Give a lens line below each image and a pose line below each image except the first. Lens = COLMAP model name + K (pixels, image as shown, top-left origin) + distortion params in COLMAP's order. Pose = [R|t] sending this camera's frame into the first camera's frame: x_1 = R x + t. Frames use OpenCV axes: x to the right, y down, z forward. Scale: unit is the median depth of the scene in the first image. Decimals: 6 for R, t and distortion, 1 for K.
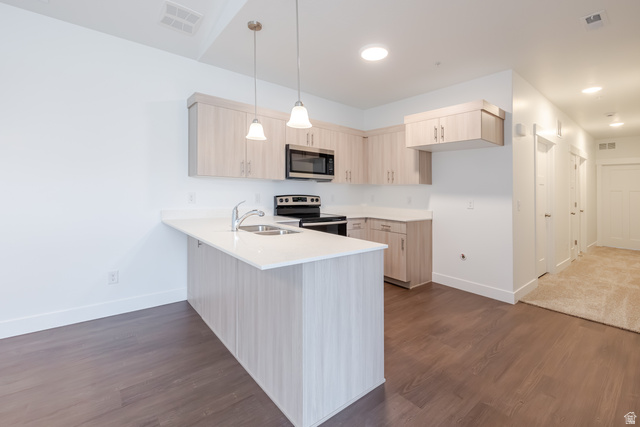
lens RADIAL K [[275.5, 0, 319.8], [0, 275.5, 200.6], [0, 0, 1]] dist [-0.000107, -0.000023]
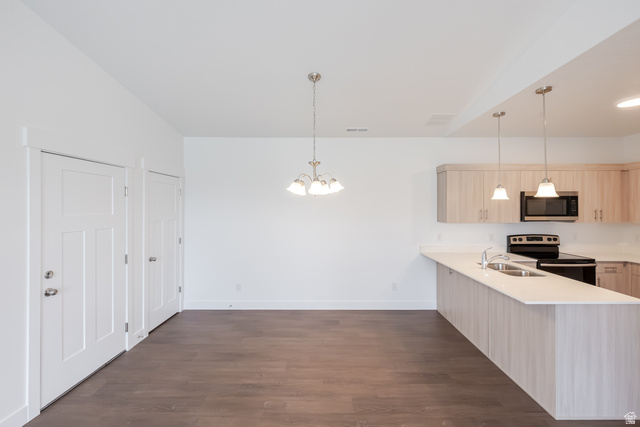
lens RADIAL K [[265.6, 0, 331.4], [0, 265.6, 218.9], [0, 0, 1]] dist [0.000211, 0.000118]
pose [[0.776319, 0.001482, -0.630339, -0.038882], [-0.000548, 0.999998, 0.001676, -0.092661], [0.630340, -0.000956, 0.776318, -0.343667]]
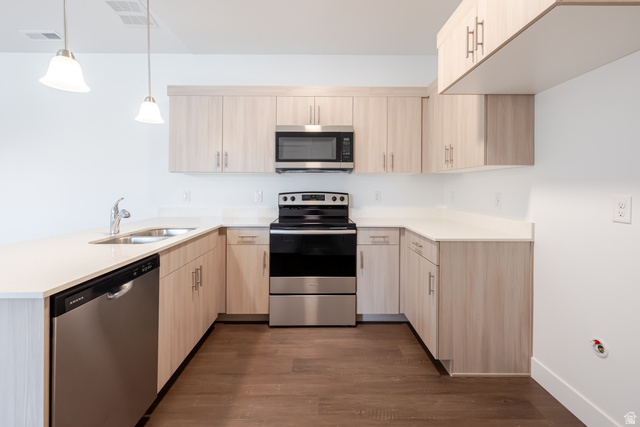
lens RADIAL K [[275.5, 0, 319.8], [0, 275.5, 200.6], [0, 0, 1]] dist [-0.000107, -0.000023]
pose [[0.784990, 0.005531, -0.619484, 0.455782], [-0.005470, 0.999983, 0.001996, 0.002709], [0.619484, 0.001821, 0.785007, 0.466763]]
